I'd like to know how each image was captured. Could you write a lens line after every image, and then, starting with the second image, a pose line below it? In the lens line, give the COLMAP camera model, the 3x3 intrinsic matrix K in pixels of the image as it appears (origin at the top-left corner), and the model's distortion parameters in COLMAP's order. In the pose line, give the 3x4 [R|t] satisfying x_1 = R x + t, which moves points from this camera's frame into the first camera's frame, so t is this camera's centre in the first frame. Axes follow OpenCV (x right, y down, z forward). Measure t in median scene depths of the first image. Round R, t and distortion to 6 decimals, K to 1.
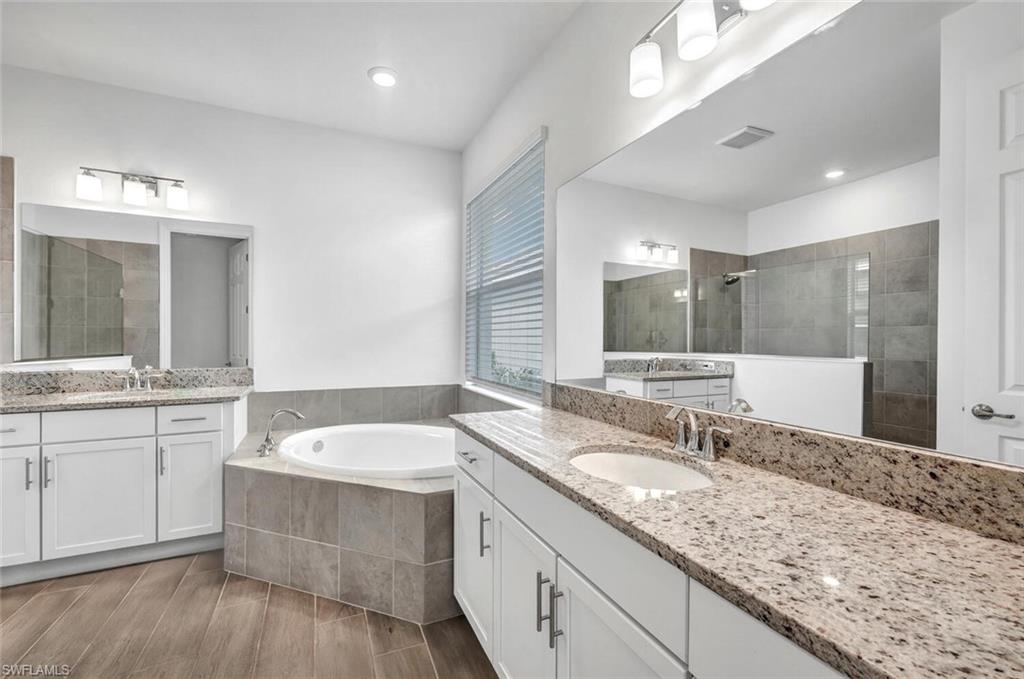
lens RADIAL K [[416.3, 0, 511.8], [0, 416.3, 328.3], [0, 0, 1]] dist [-0.001250, -0.000025]
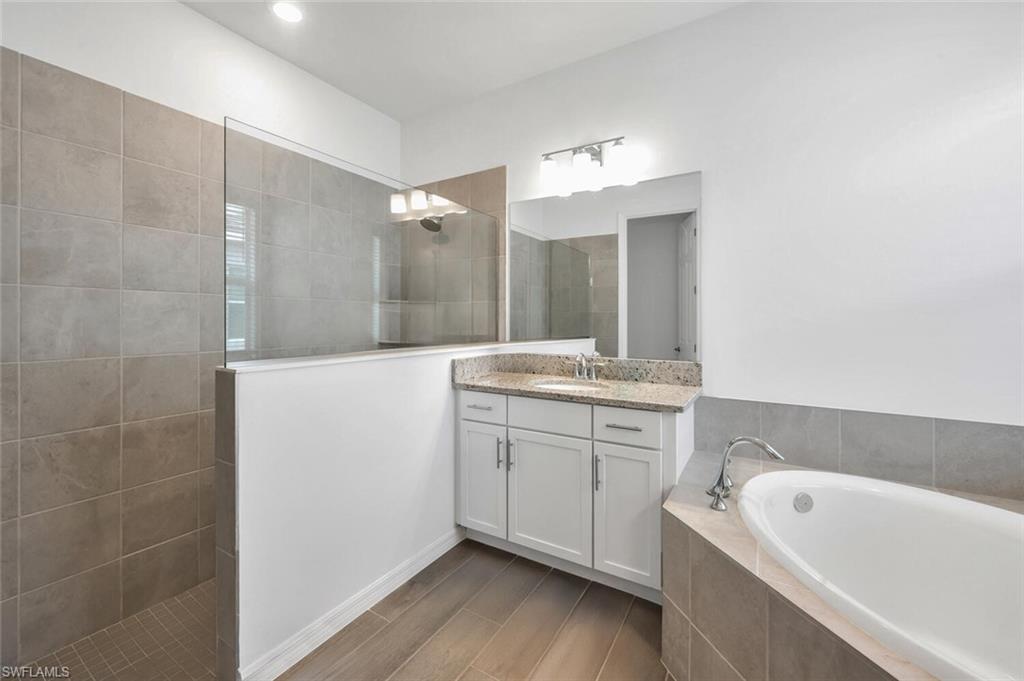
lens RADIAL K [[416.3, 0, 511.8], [0, 416.3, 329.3], [0, 0, 1]] dist [-0.001250, -0.000025]
pose [[0.552820, 0.016356, -0.833140, -0.220671], [0.016478, 0.999397, 0.030554, 0.008334], [0.833138, -0.030619, 0.552218, 0.357996]]
